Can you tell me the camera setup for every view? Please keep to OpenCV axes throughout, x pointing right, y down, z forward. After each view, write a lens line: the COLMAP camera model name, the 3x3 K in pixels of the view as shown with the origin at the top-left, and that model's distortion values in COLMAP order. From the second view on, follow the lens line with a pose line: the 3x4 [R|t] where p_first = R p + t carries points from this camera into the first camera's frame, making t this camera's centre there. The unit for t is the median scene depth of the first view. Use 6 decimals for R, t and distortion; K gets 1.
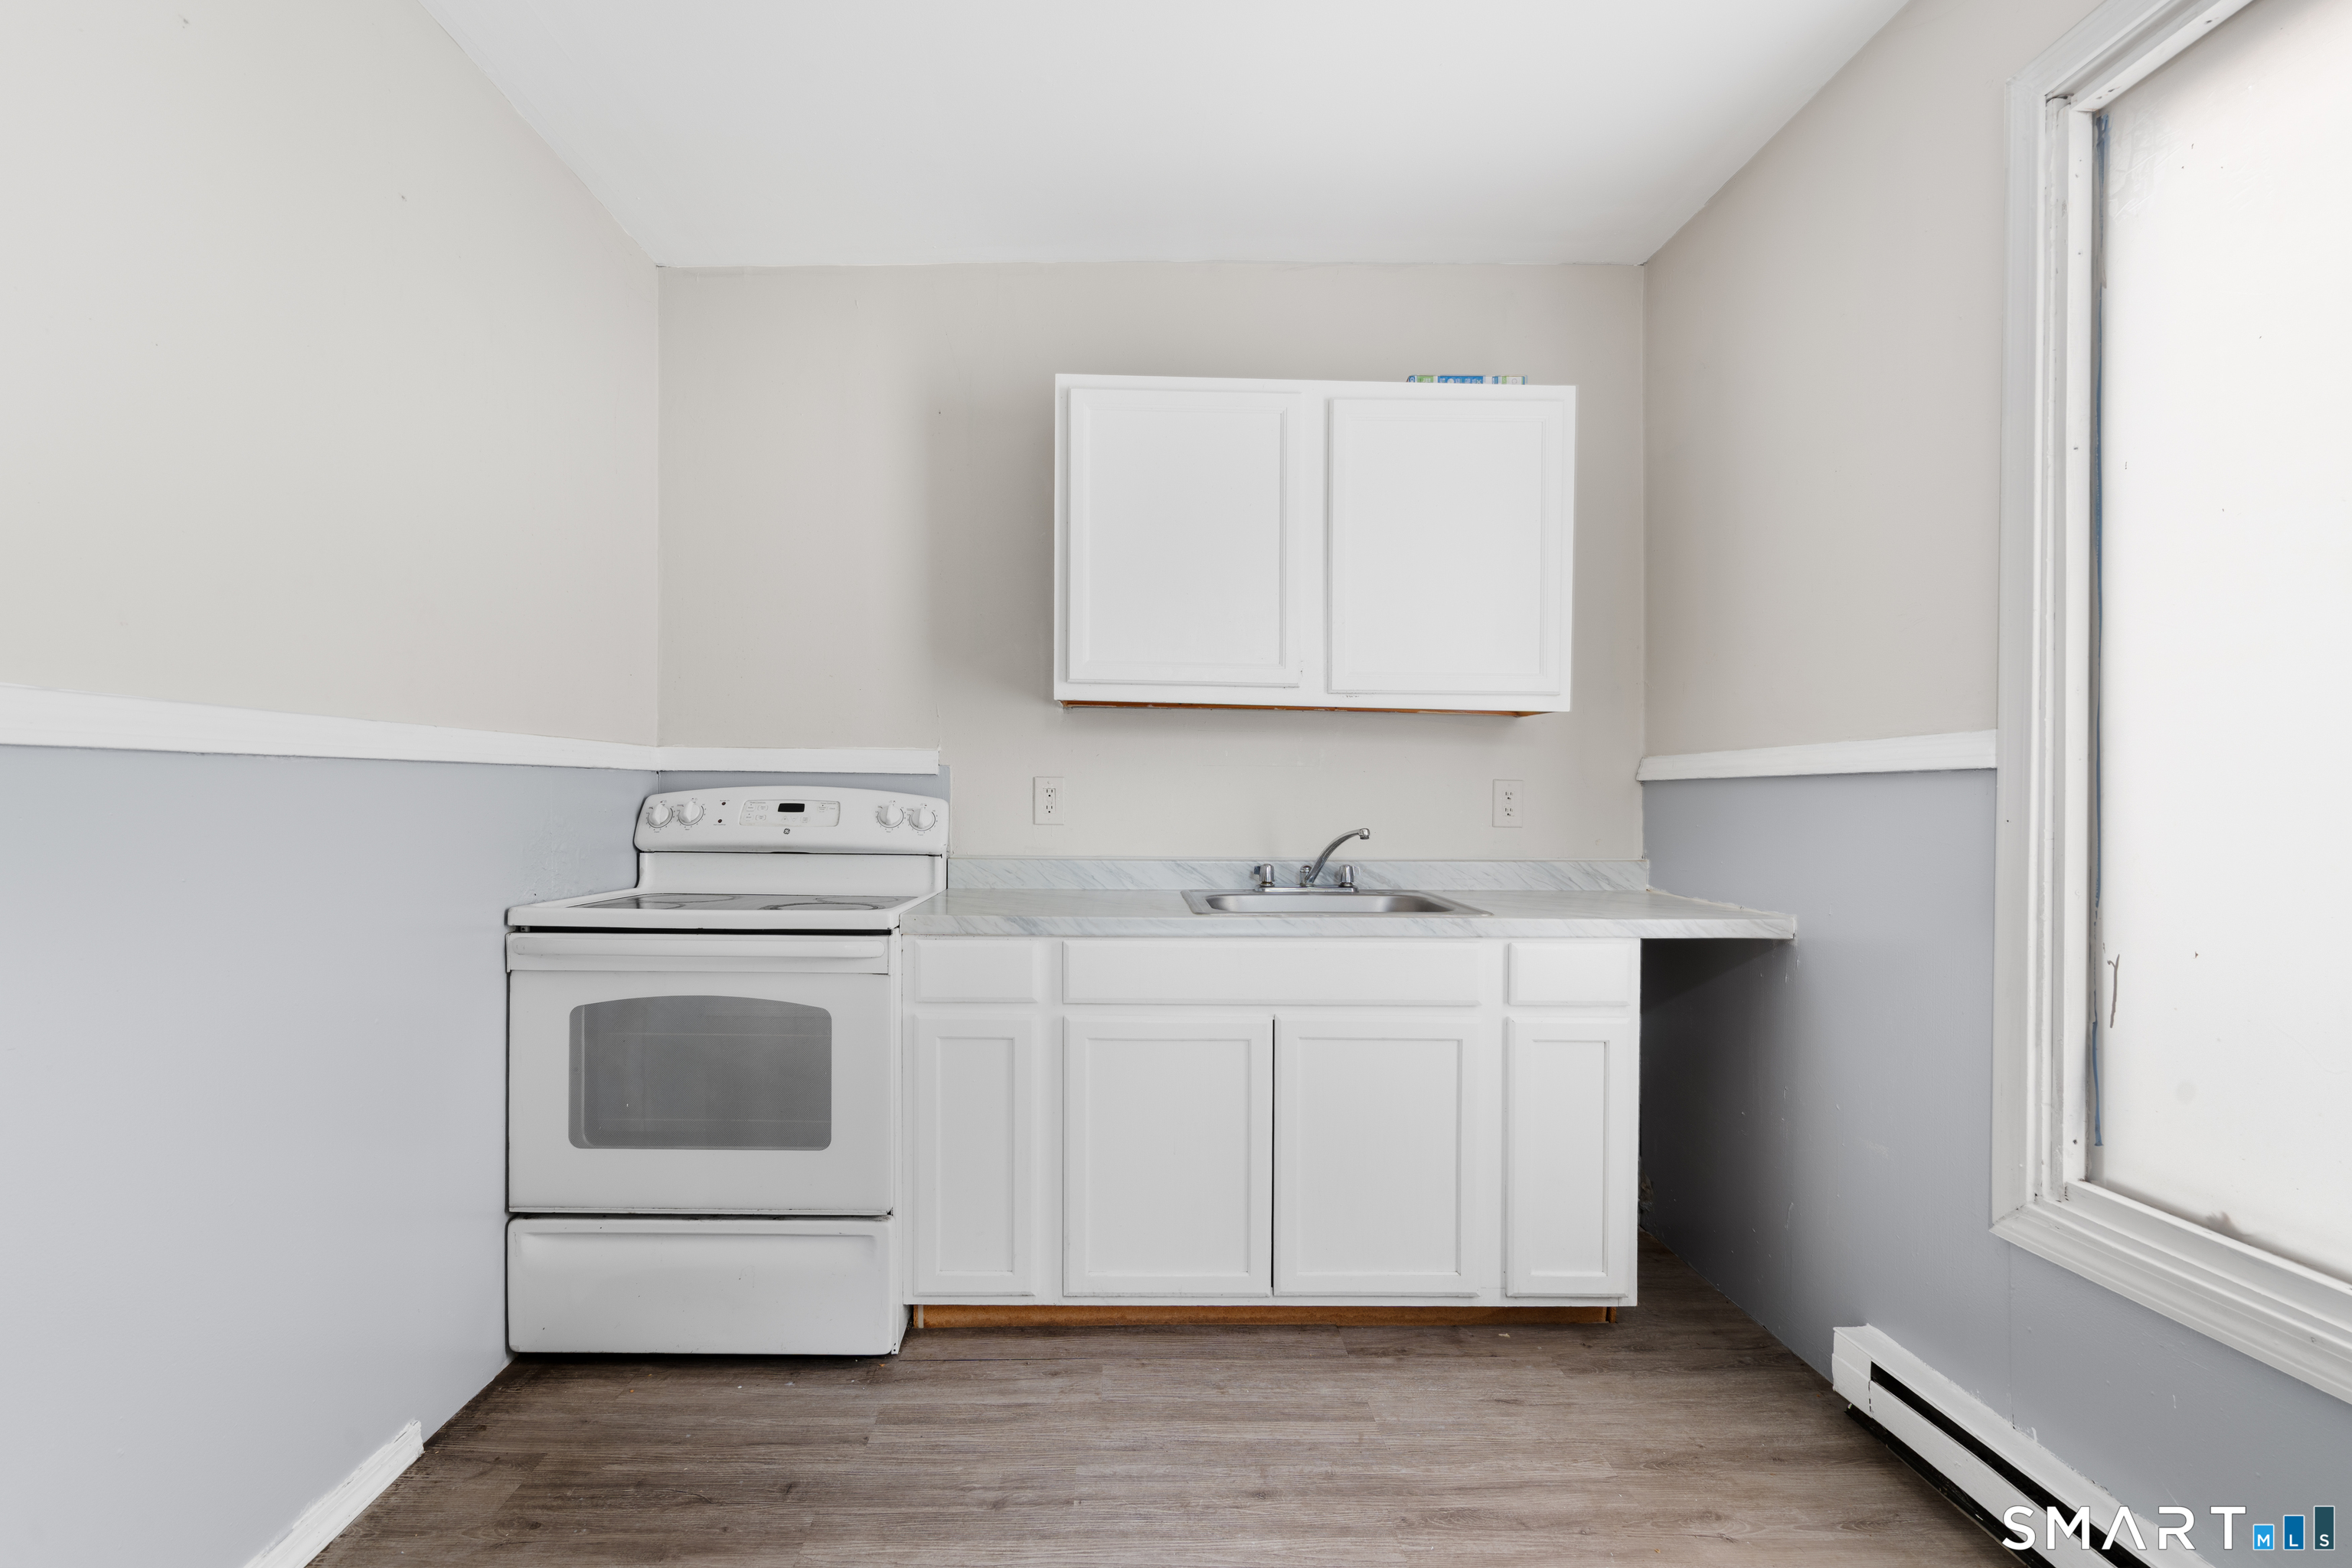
lens RADIAL K [[1055.6, 0, 1152.8], [0, 1055.6, 797.6], [0, 0, 1]] dist [-0.004879, -0.001111]
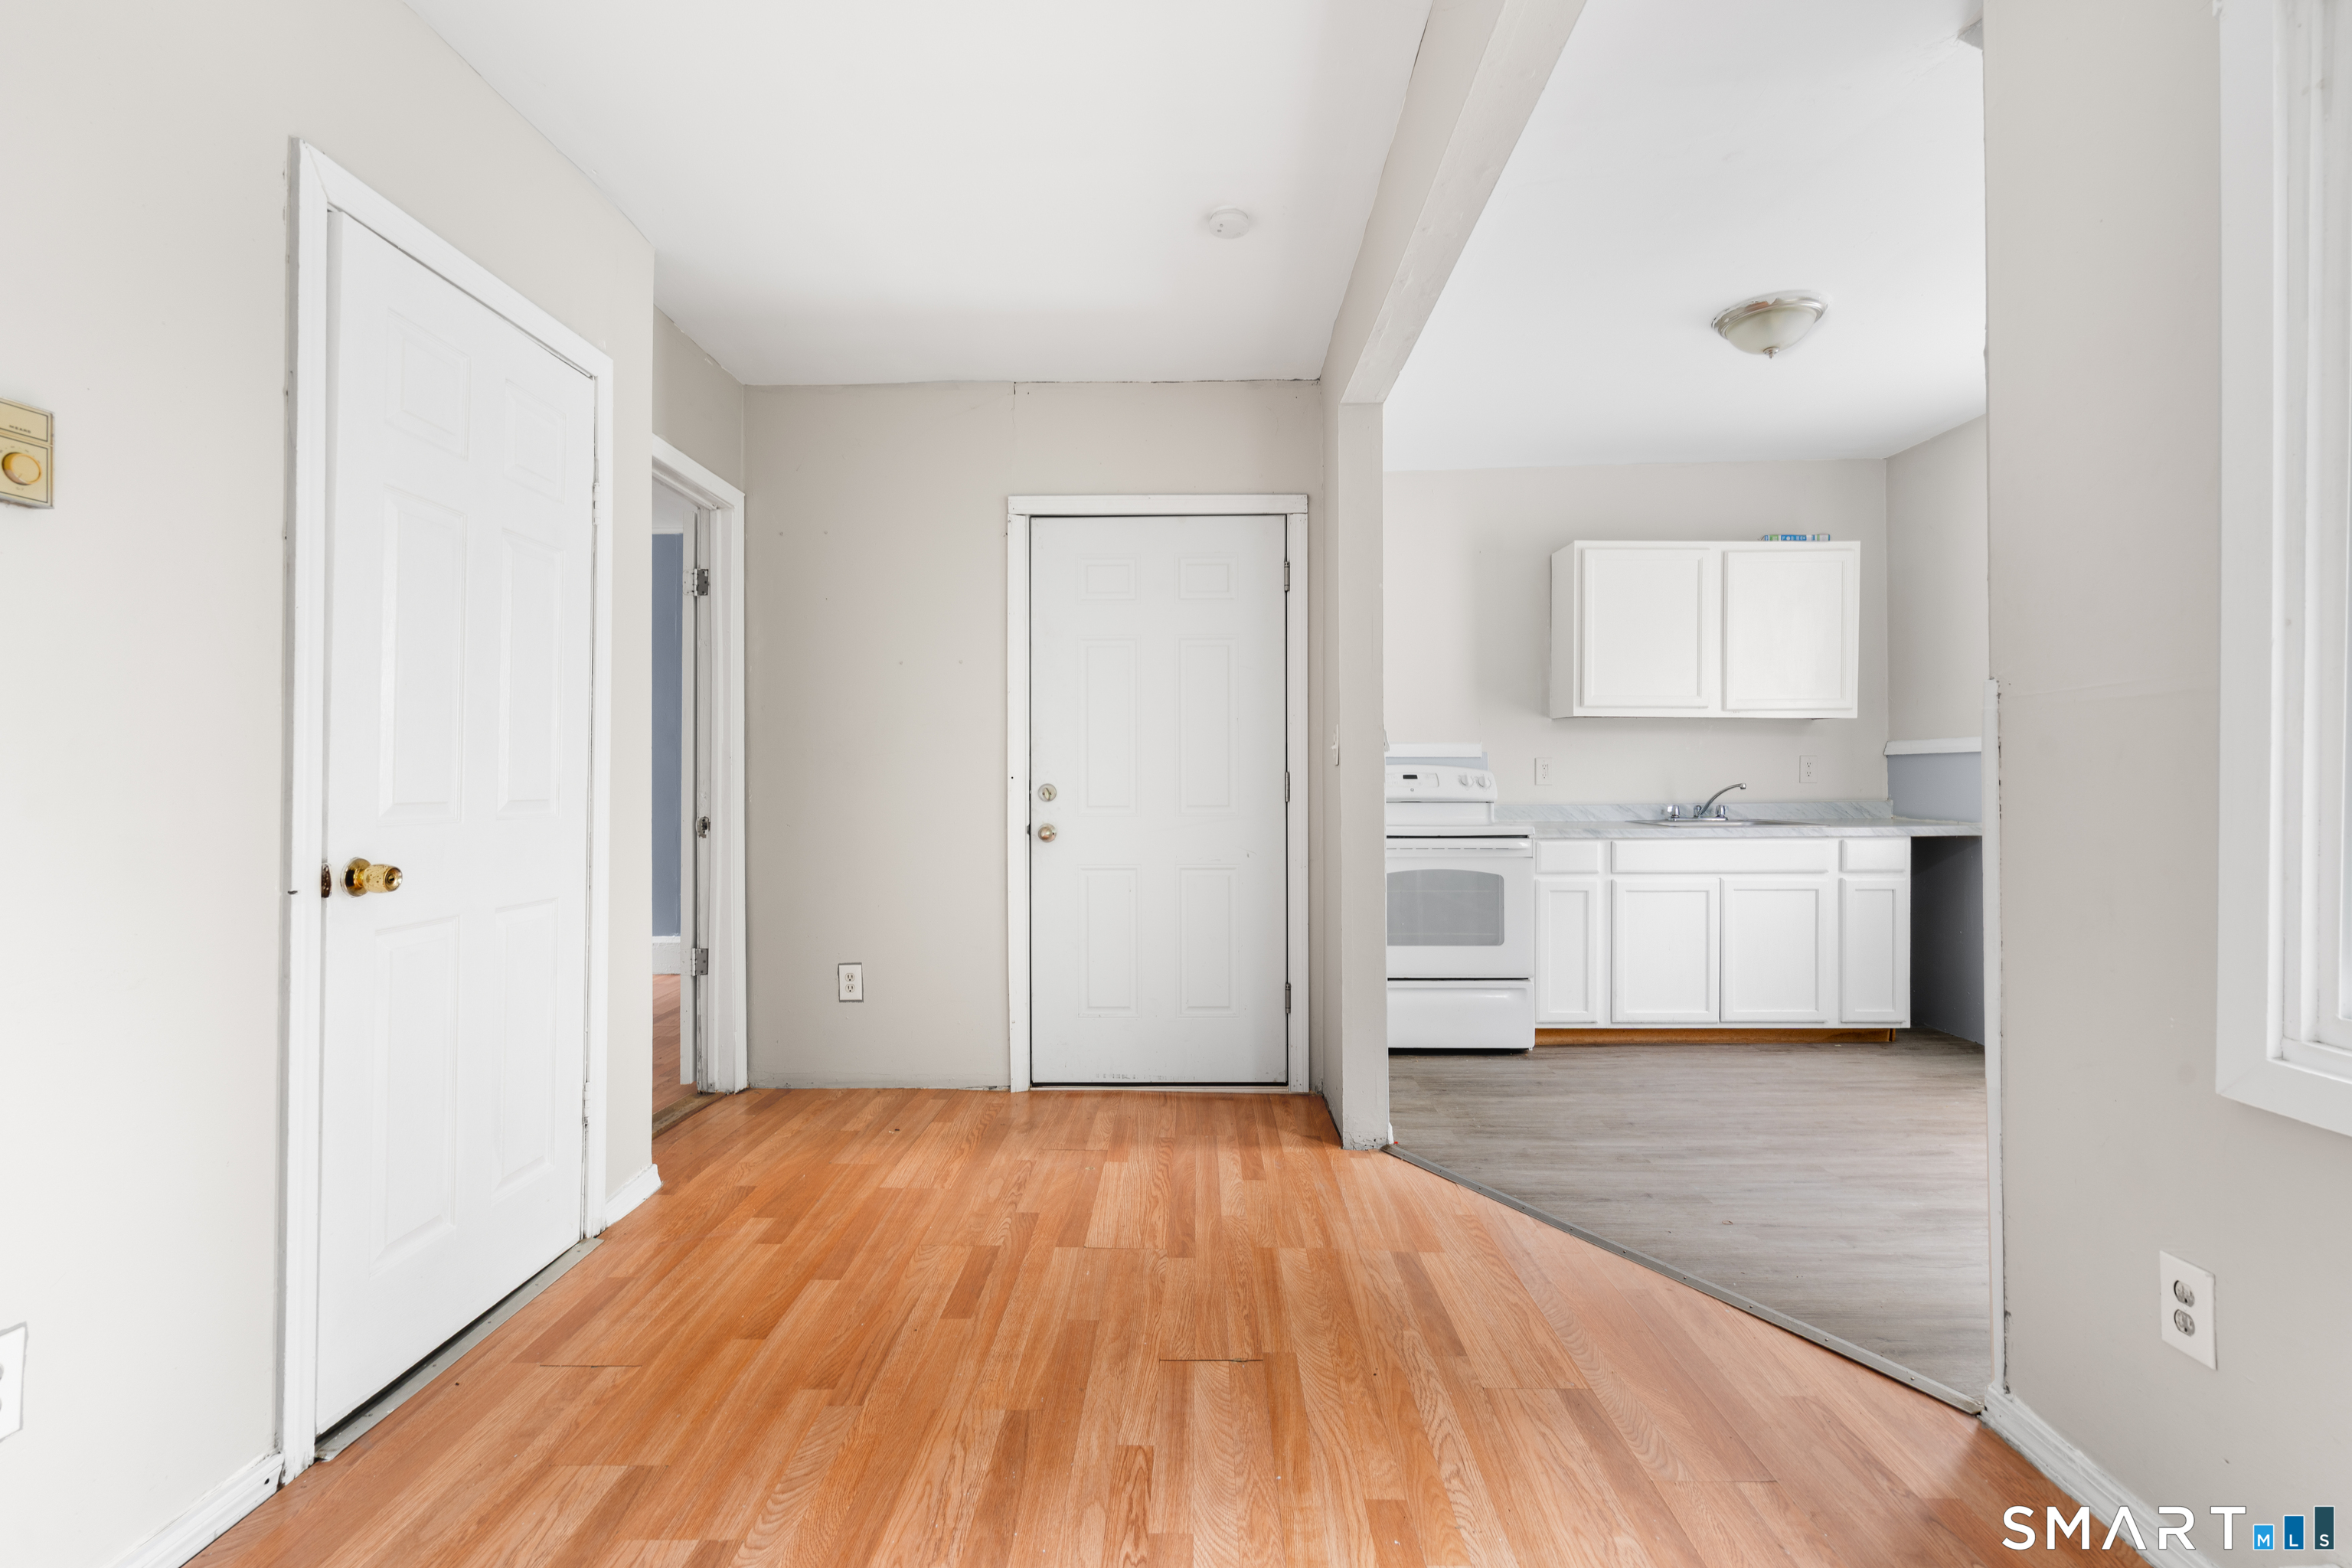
lens RADIAL K [[1055.6, 0, 1198.7], [0, 1055.6, 772.2], [0, 0, 1]] dist [-0.004879, -0.001111]
pose [[0.999438, -0.013146, -0.030852, -0.737533], [0.013114, 0.999913, -0.001234, -0.000949], [0.030865, 0.000828, 0.999523, -0.921820]]
